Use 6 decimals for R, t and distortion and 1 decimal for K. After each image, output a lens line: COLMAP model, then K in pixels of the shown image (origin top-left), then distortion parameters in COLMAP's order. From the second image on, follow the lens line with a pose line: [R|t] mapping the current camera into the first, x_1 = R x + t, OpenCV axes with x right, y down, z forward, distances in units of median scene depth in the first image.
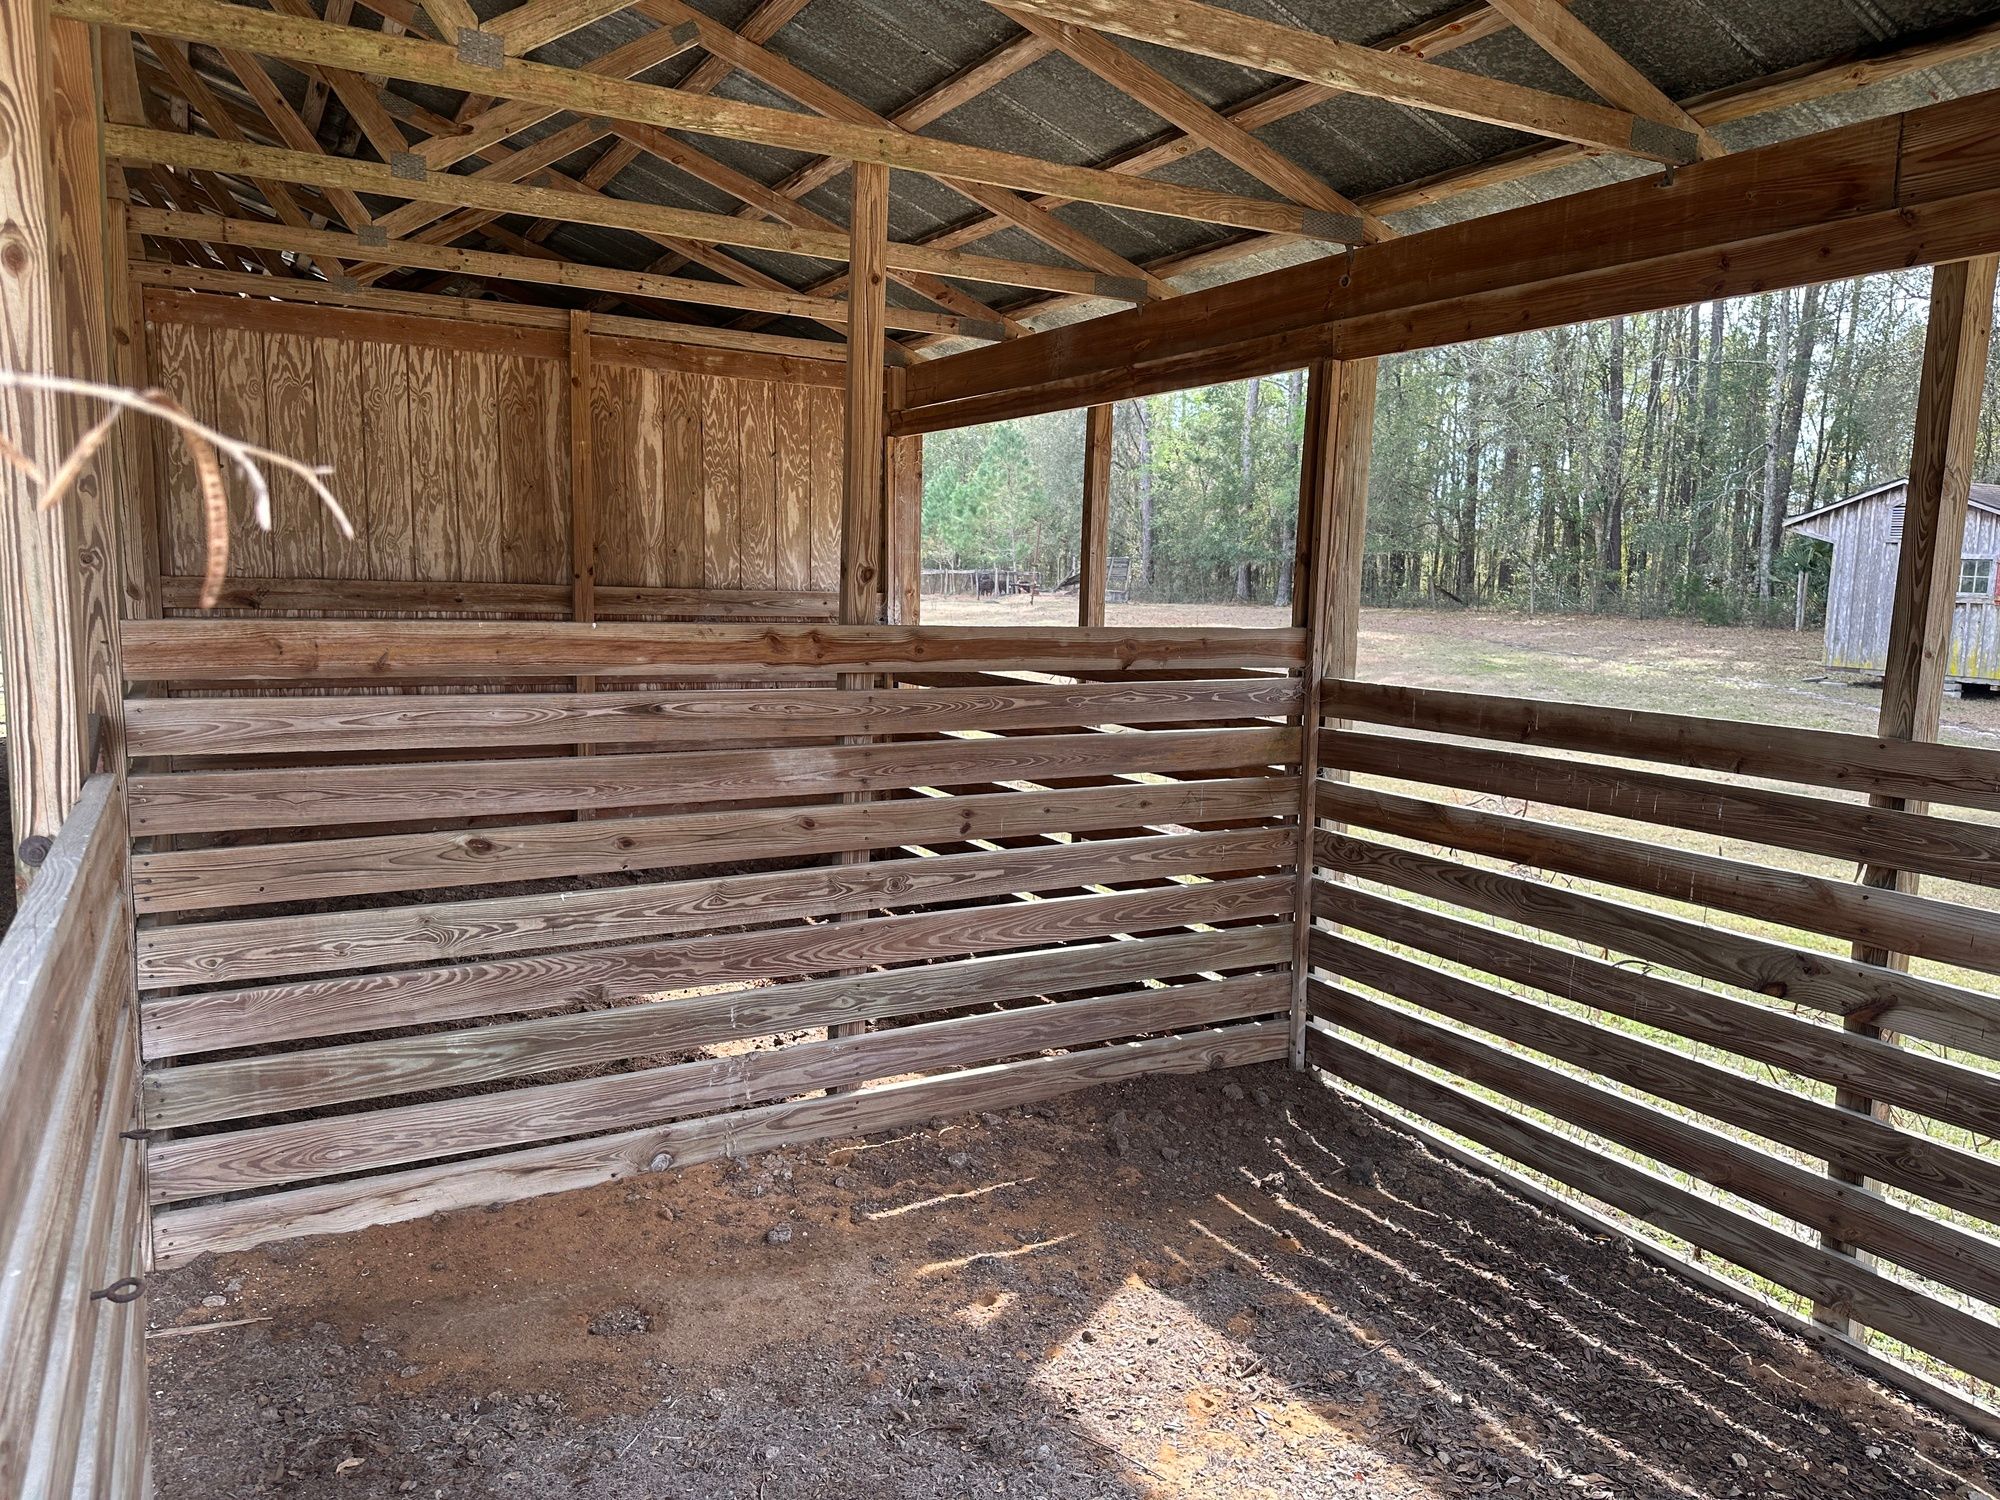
lens RADIAL K [[1238.7, 0, 998.5], [0, 1238.7, 787.7], [0, 0, 1]] dist [-0.084552, 0.020738]
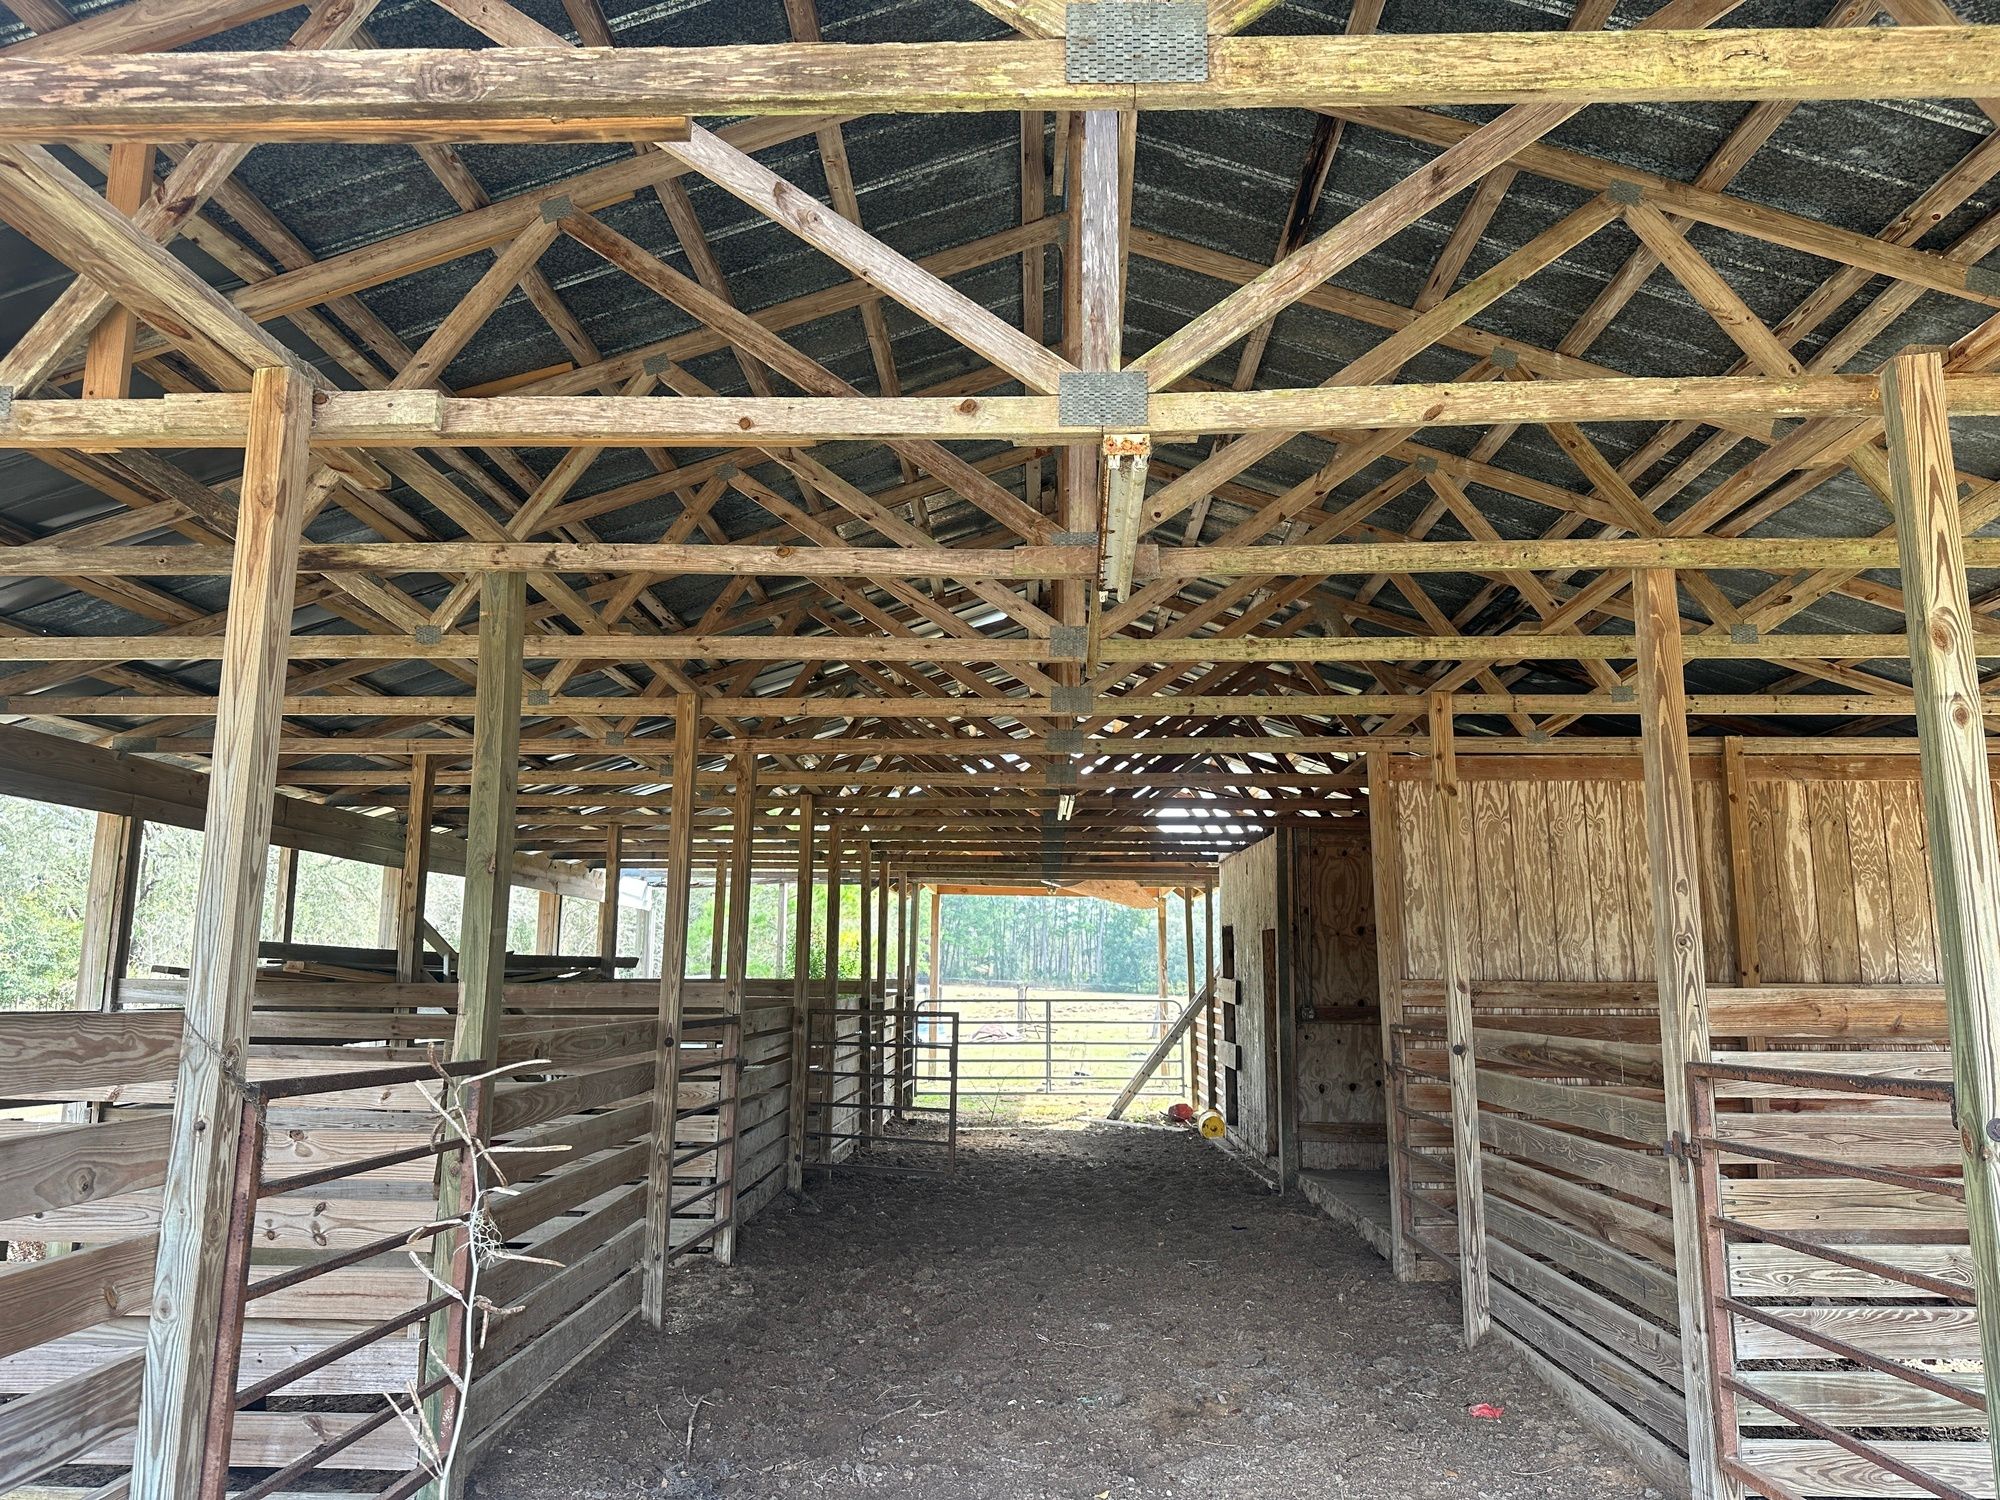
lens RADIAL K [[1238.7, 0, 998.5], [0, 1238.7, 787.7], [0, 0, 1]] dist [-0.084552, 0.020738]
pose [[0.810641, -0.117804, -0.573571, -0.271056], [-0.082983, 0.946553, -0.311692, 0.056424], [0.579634, 0.300267, 0.757539, -0.228566]]
